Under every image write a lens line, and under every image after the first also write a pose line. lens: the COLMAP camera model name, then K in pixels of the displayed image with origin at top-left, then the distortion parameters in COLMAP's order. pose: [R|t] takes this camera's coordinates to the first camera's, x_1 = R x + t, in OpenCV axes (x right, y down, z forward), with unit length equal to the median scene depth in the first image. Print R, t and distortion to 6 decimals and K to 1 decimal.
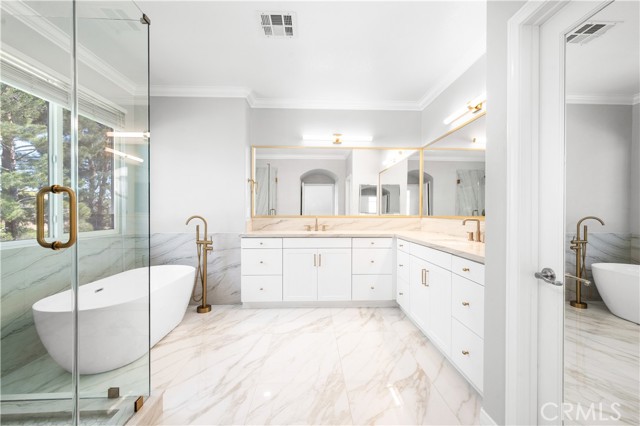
lens RADIAL K [[262.1, 0, 320.0], [0, 262.1, 213.0], [0, 0, 1]] dist [-0.000216, -0.000009]
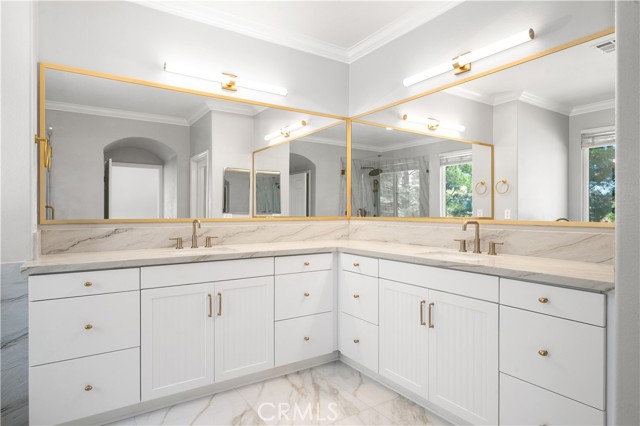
lens RADIAL K [[363.1, 0, 320.0], [0, 363.1, 213.0], [0, 0, 1]] dist [-0.001289, -0.001006]
pose [[0.853431, -0.002401, 0.521200, -0.202688], [0.002794, 0.999996, 0.000031, -0.001053], [-0.521198, 0.001430, 0.853435, 0.272923]]
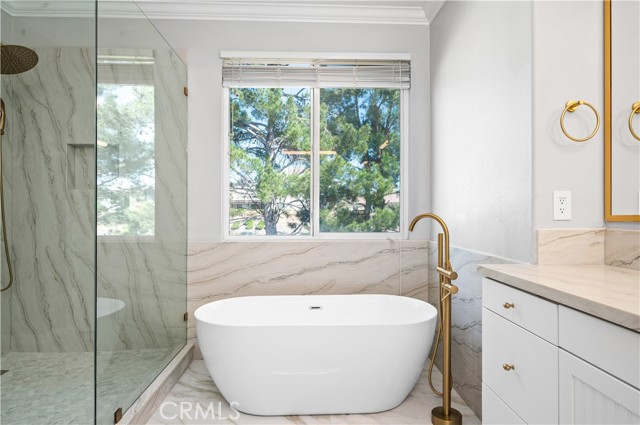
lens RADIAL K [[369.7, 0, 320.0], [0, 369.7, 212.5], [0, 0, 1]] dist [0.001051, 0.000146]
pose [[0.006852, 0.000838, -0.999976, 0.192526], [-0.002890, 0.999995, 0.000818, 0.008602], [0.999972, 0.002885, 0.006854, 0.761818]]
